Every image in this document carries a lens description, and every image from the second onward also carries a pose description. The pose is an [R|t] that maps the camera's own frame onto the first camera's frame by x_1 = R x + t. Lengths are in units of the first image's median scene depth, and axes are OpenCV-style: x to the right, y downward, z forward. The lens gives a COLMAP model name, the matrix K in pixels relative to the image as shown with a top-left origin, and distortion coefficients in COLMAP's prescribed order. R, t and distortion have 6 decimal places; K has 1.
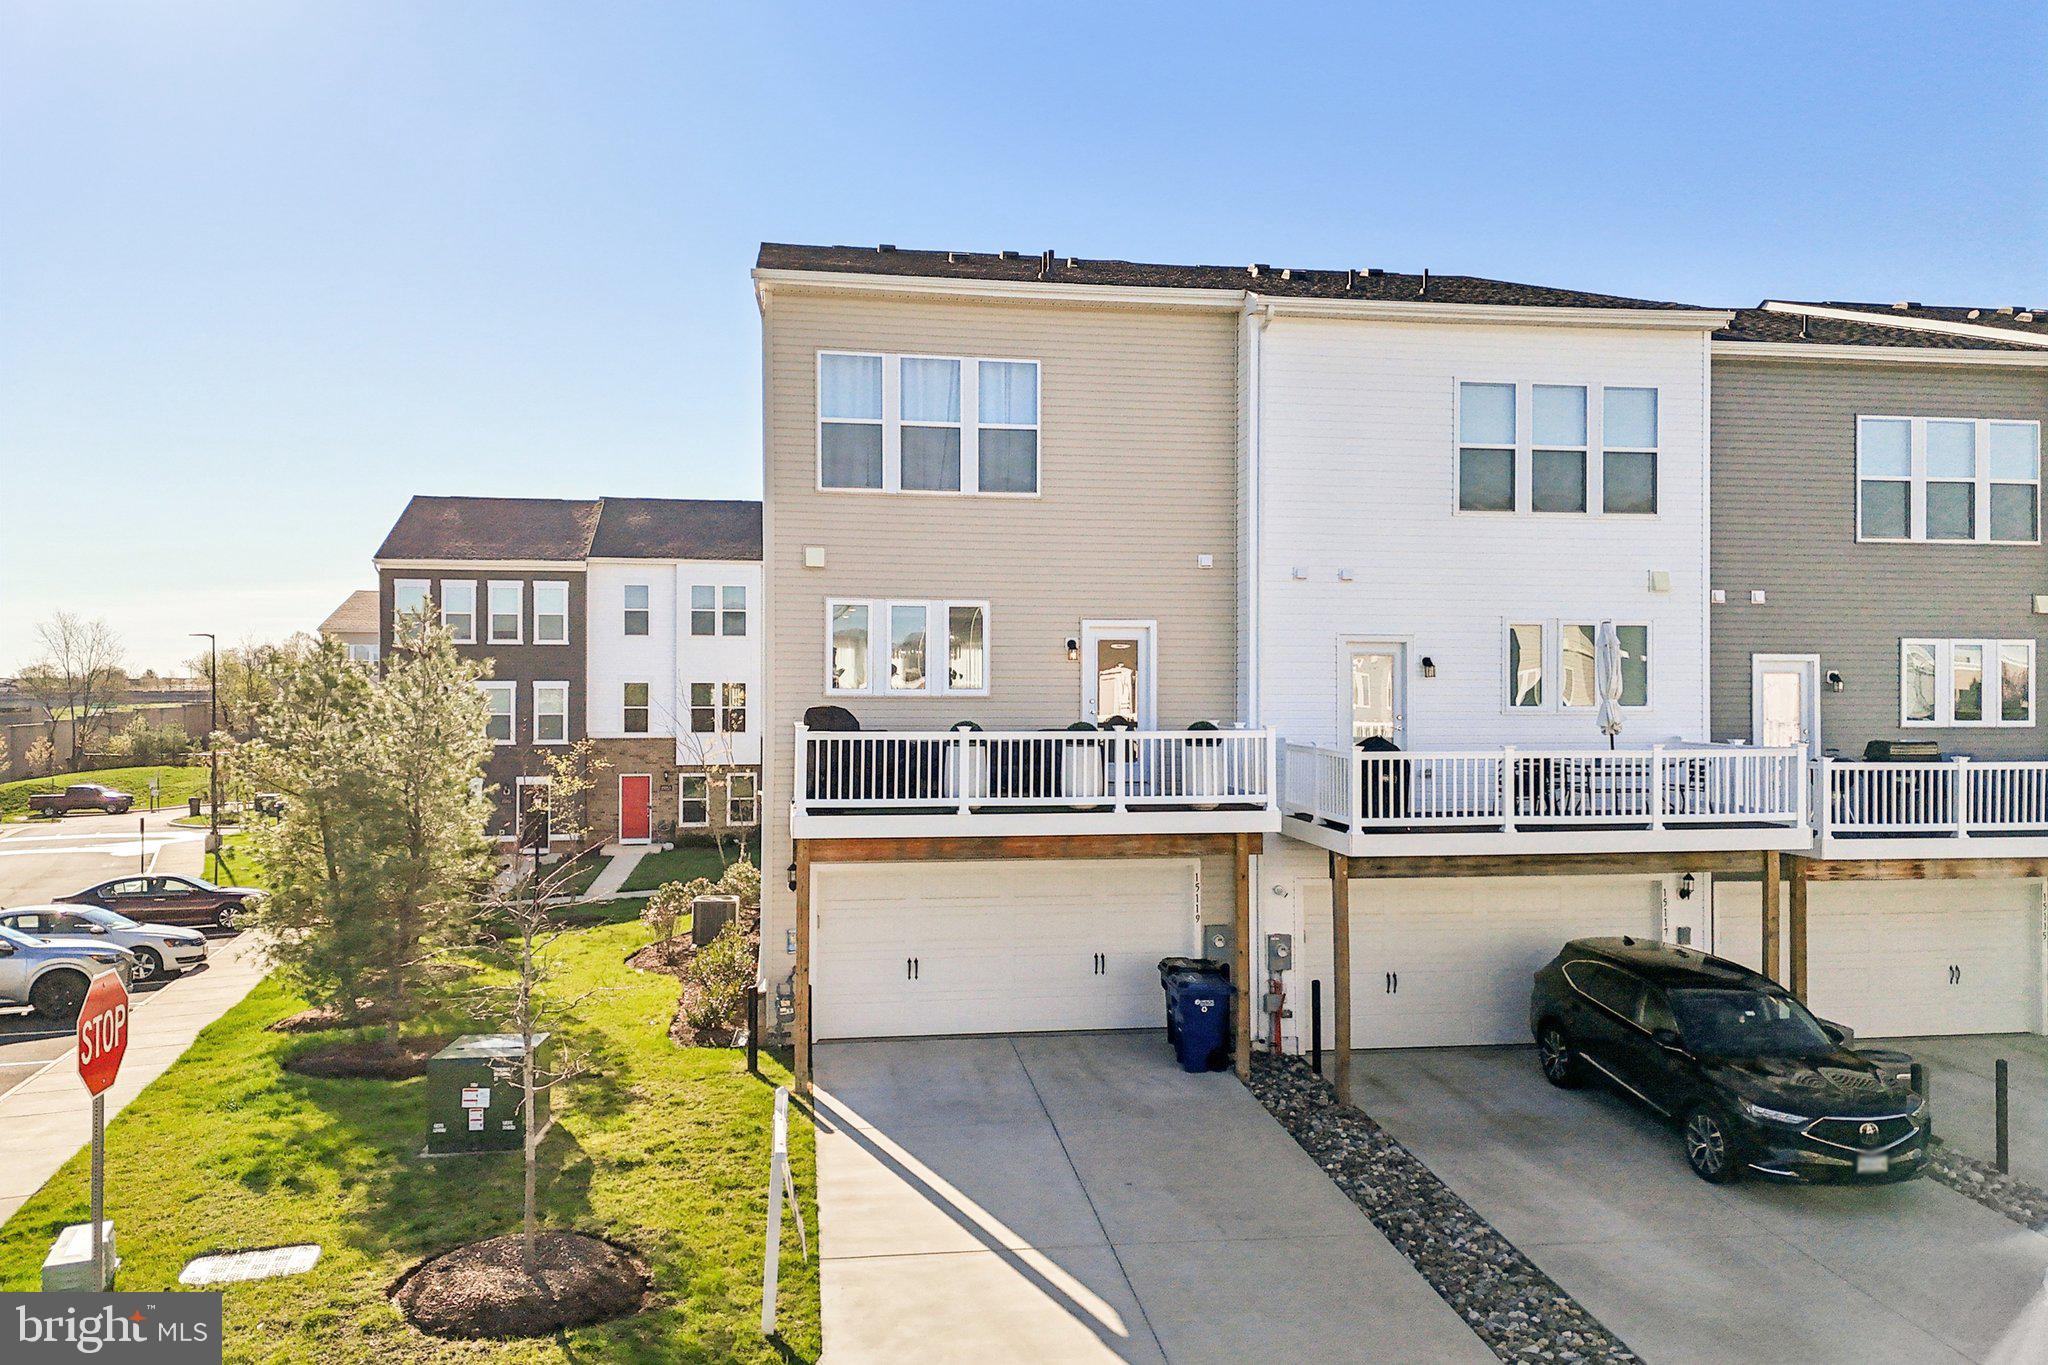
lens RADIAL K [[1476.8, 0, 1053.1], [0, 1476.8, 686.9], [0, 0, 1]] dist [0.044189, 0.000793]
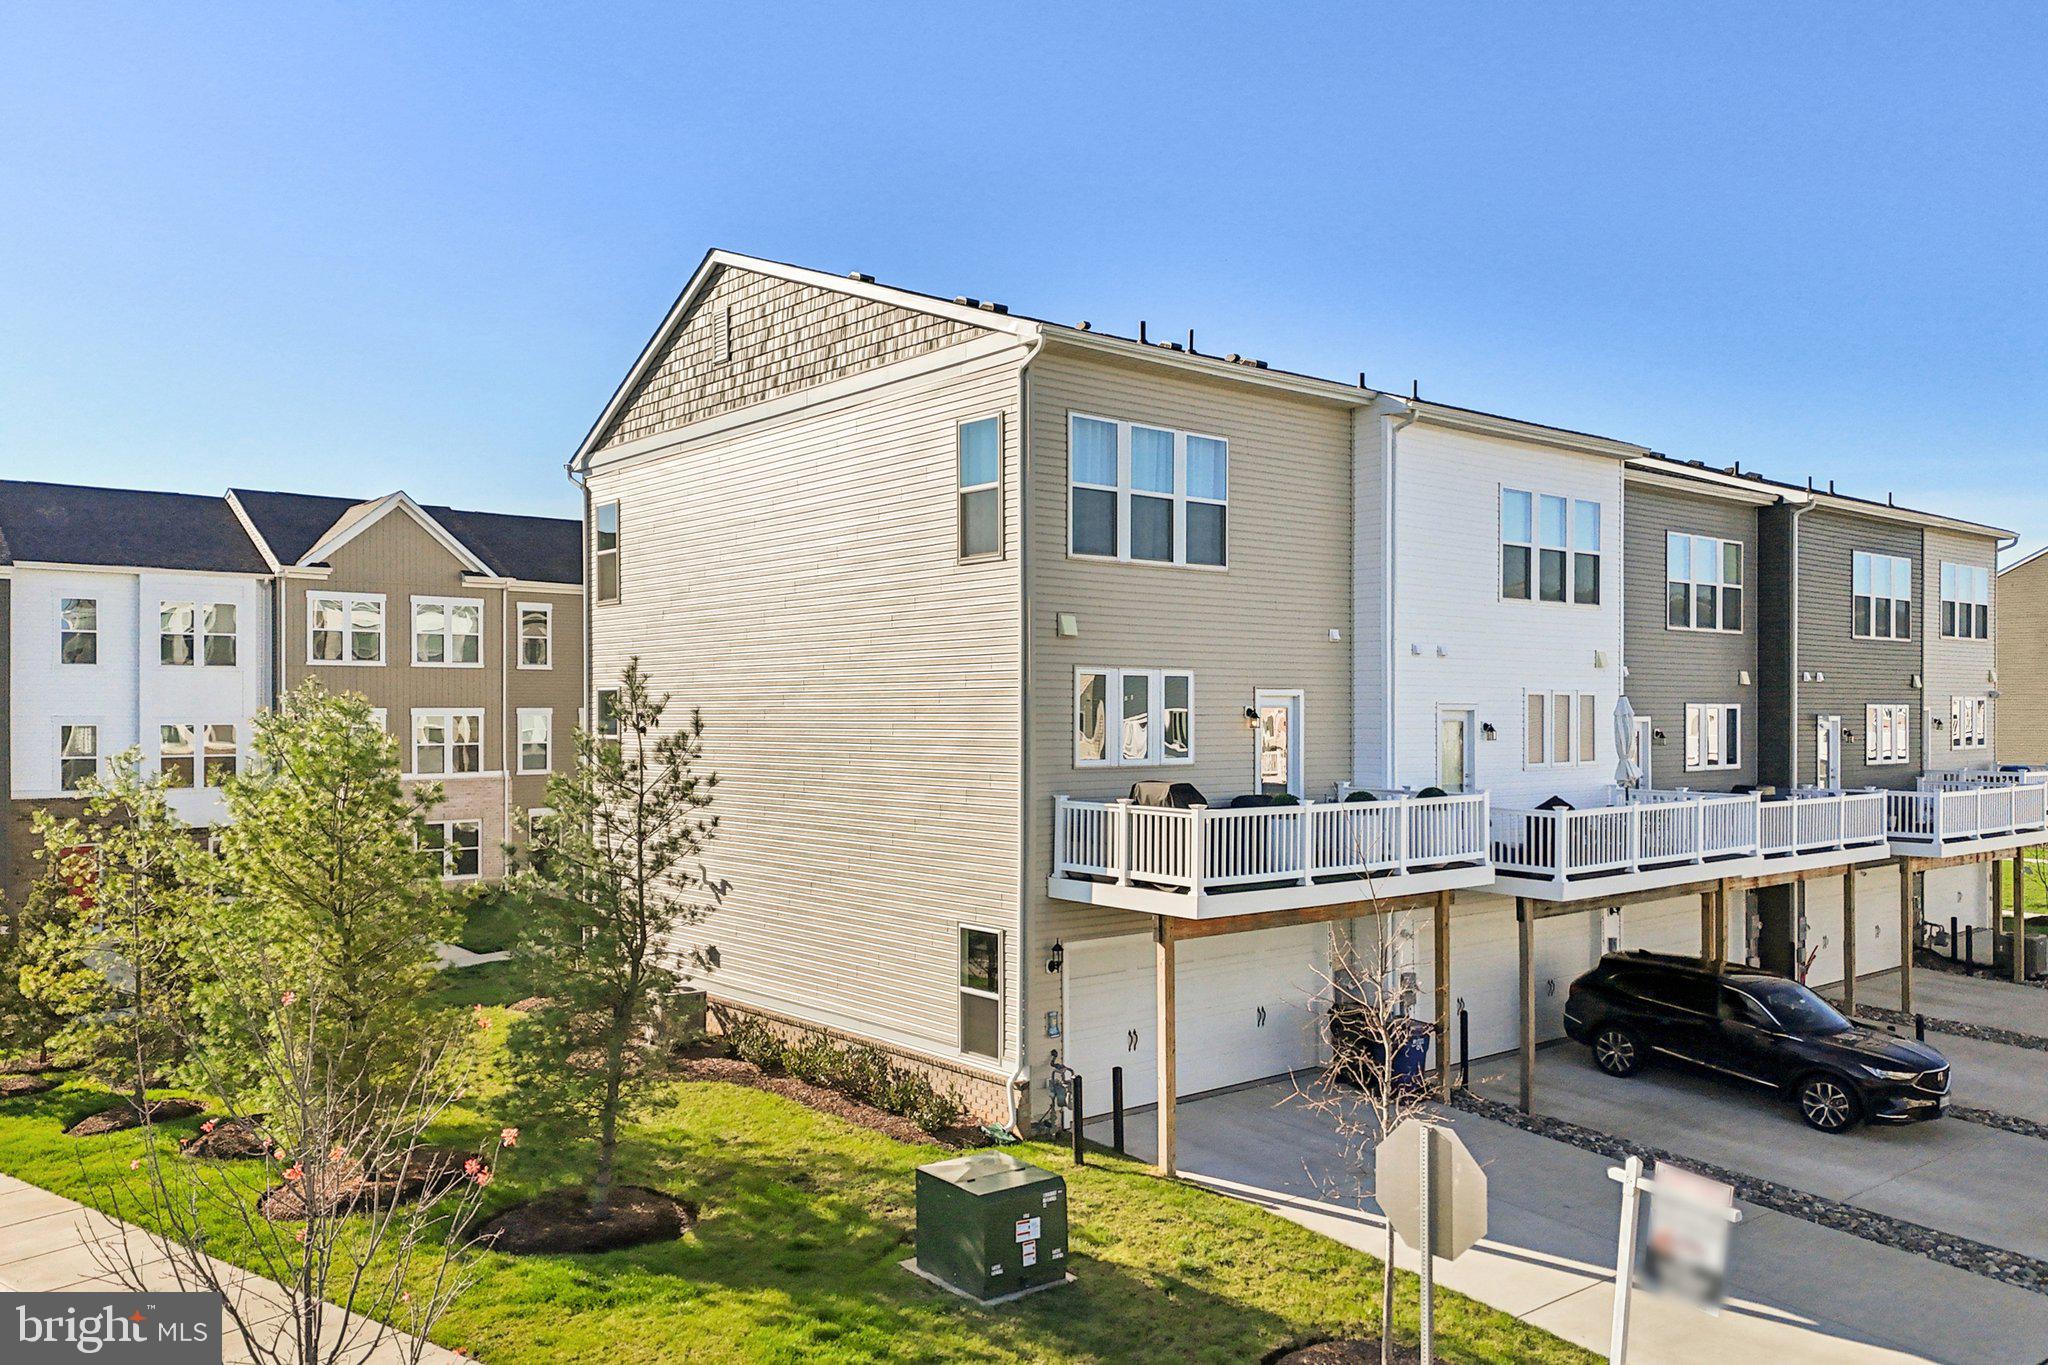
lens RADIAL K [[1513.4, 0, 1031.9], [0, 1513.4, 703.6], [0, 0, 1]] dist [0.039454, -0.006402]
pose [[0.862835, -0.000015, 0.505485, -0.675884], [0.000652, 0.999999, -0.001082, -0.035178], [-0.505485, 0.001263, 0.862834, 0.156848]]
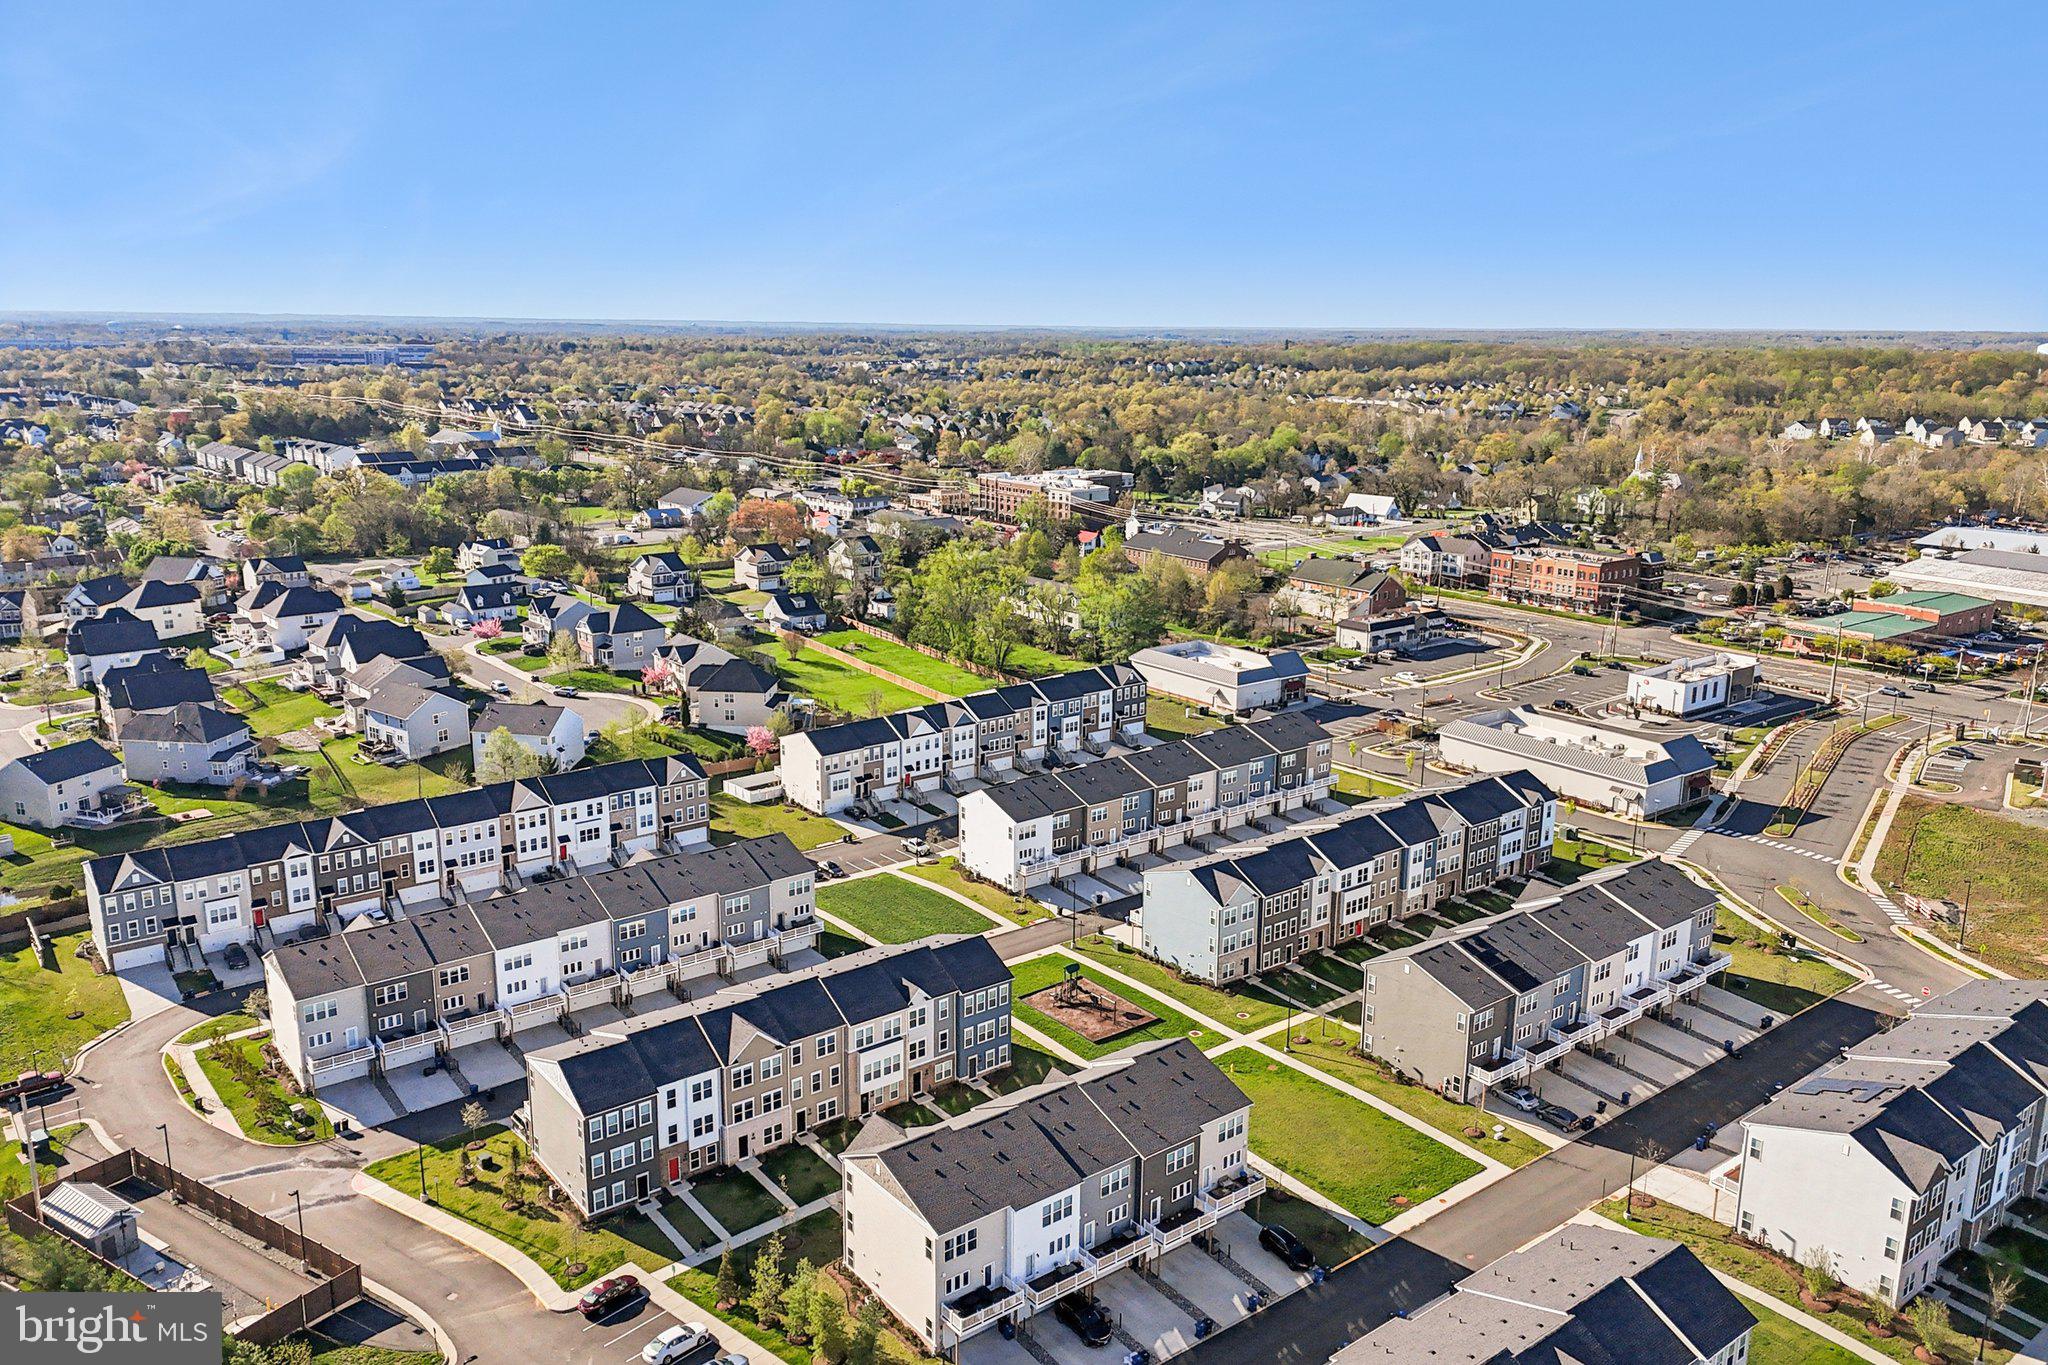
lens RADIAL K [[1513.4, 0, 1031.9], [0, 1513.4, 703.6], [0, 0, 1]] dist [0.039454, -0.006402]
pose [[0.881925, -0.108631, 0.458702, -2.253382], [-0.011157, 0.968002, 0.250695, -3.586716], [-0.471258, -0.226212, 0.852493, -3.543586]]
